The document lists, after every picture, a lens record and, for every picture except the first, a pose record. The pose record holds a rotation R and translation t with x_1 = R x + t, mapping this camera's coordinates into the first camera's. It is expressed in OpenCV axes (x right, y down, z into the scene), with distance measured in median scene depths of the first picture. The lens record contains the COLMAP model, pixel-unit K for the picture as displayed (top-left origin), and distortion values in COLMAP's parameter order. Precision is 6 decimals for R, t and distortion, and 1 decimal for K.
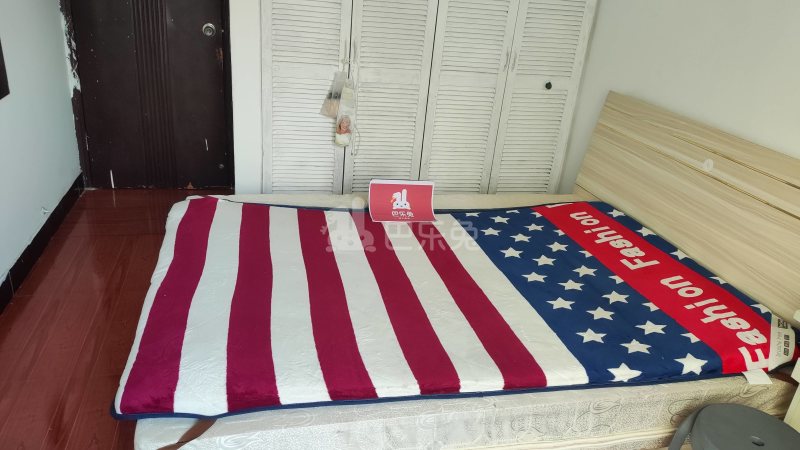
lens RADIAL K [[600.4, 0, 400.0], [0, 600.4, 225.0], [0, 0, 1]] dist [0.085928, -0.180981]
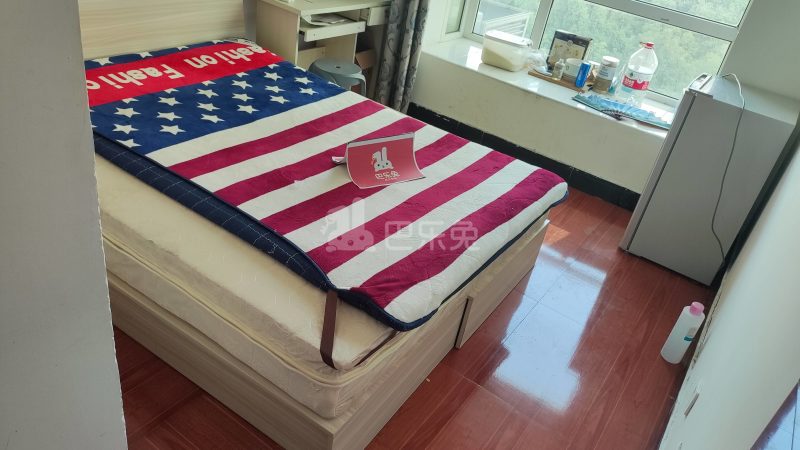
lens RADIAL K [[600.4, 0, 400.0], [0, 600.4, 225.0], [0, 0, 1]] dist [0.085928, -0.180981]
pose [[-0.632346, -0.561672, 0.533538, -0.683801], [0.081713, 0.636514, 0.766924, -0.613777], [-0.770365, 0.528558, -0.356601, 1.221334]]
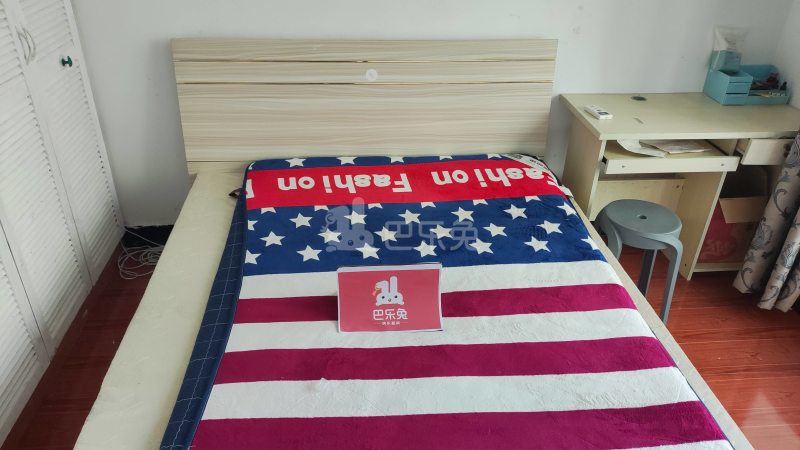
lens RADIAL K [[574.0, 0, 389.3], [0, 574.0, 222.1], [0, 0, 1]] dist [0.074492, -0.000590]
pose [[0.159908, -0.574499, 0.802733, -0.446825], [0.379037, 0.786594, 0.487443, -0.376997], [-0.911461, 0.226319, 0.343539, 0.682021]]
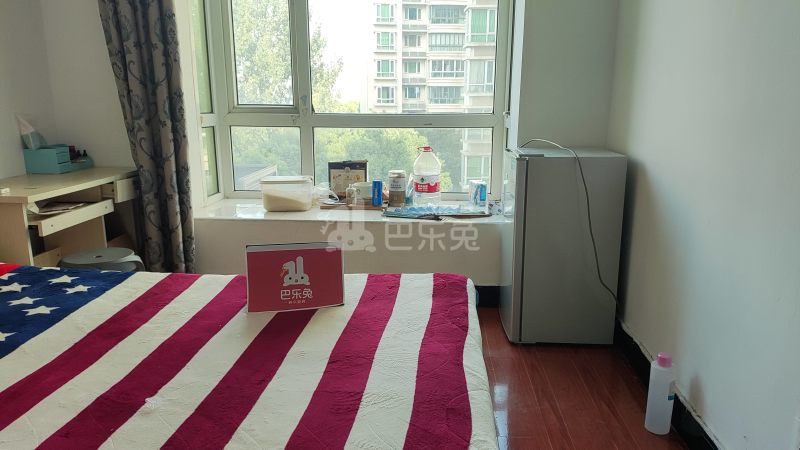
lens RADIAL K [[600.4, 0, 400.0], [0, 600.4, 225.0], [0, 0, 1]] dist [0.085928, -0.180981]
pose [[-0.948448, -0.153611, 0.277220, -0.404478], [0.036951, 0.815133, 0.578094, -0.406254], [-0.314773, 0.558535, -0.767435, 1.243040]]
